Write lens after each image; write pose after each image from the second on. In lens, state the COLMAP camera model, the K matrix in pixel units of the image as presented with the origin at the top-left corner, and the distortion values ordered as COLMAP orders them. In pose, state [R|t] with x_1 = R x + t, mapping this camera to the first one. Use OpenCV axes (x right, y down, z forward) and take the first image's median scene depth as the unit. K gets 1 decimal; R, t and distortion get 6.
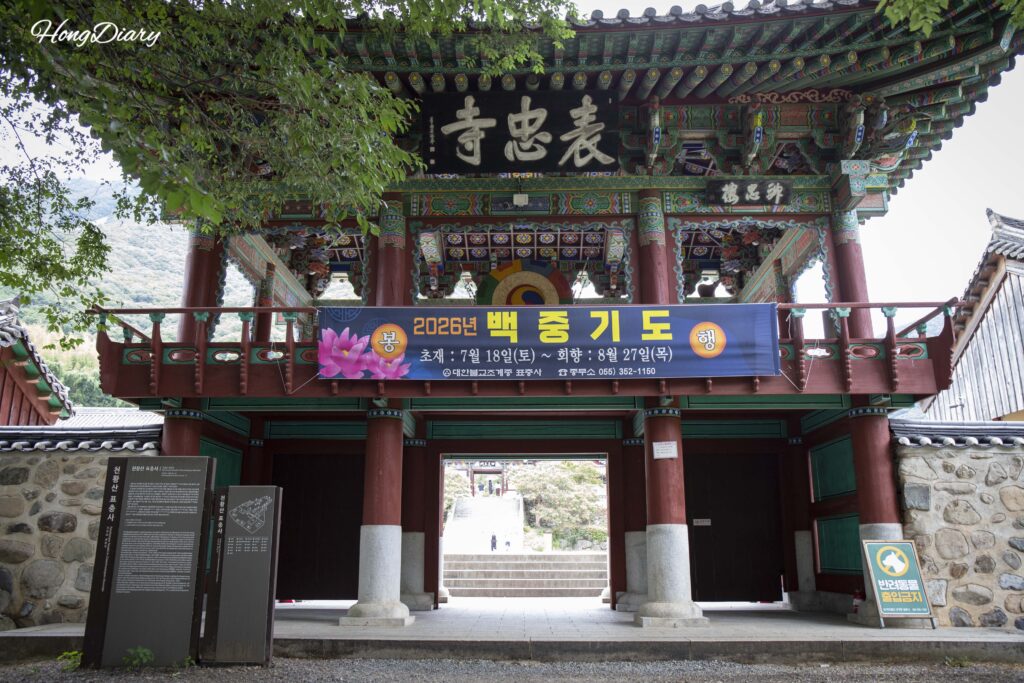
lens RADIAL K [[822.6, 0, 512.0], [0, 822.6, 341.5], [0, 0, 1]] dist [-0.003484, -0.000275]
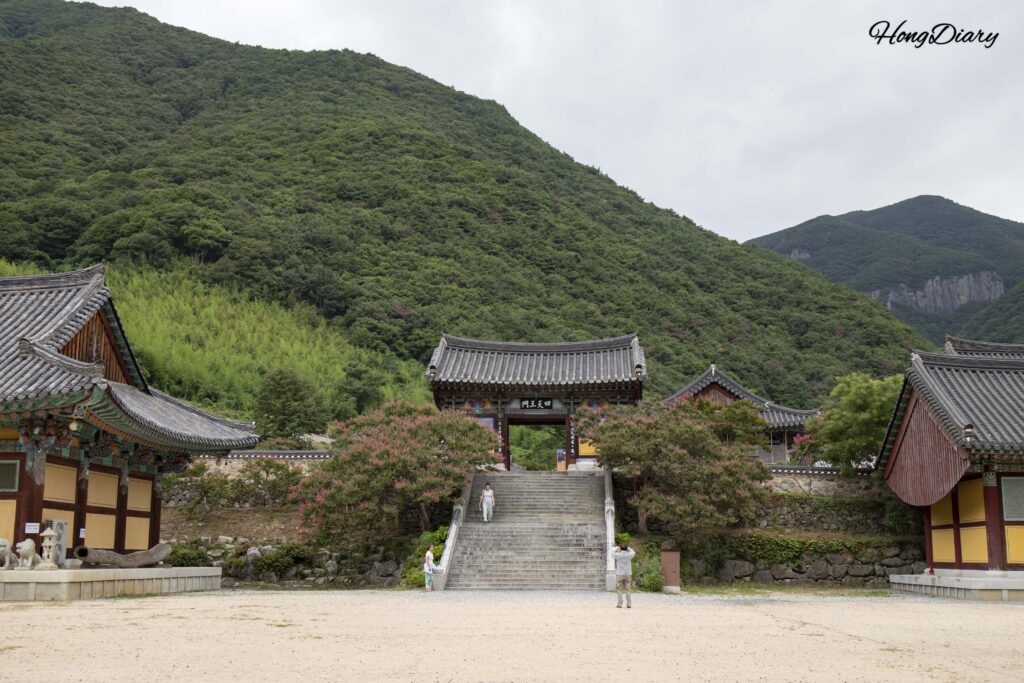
lens RADIAL K [[1176.8, 0, 512.0], [0, 1176.8, 341.5], [0, 0, 1]] dist [0.134299, 0.000083]
pose [[0.998958, -0.006883, -0.045122, -0.013148], [0.010584, 0.996550, 0.082320, 0.057499], [0.044400, -0.082712, 0.995584, 0.324303]]
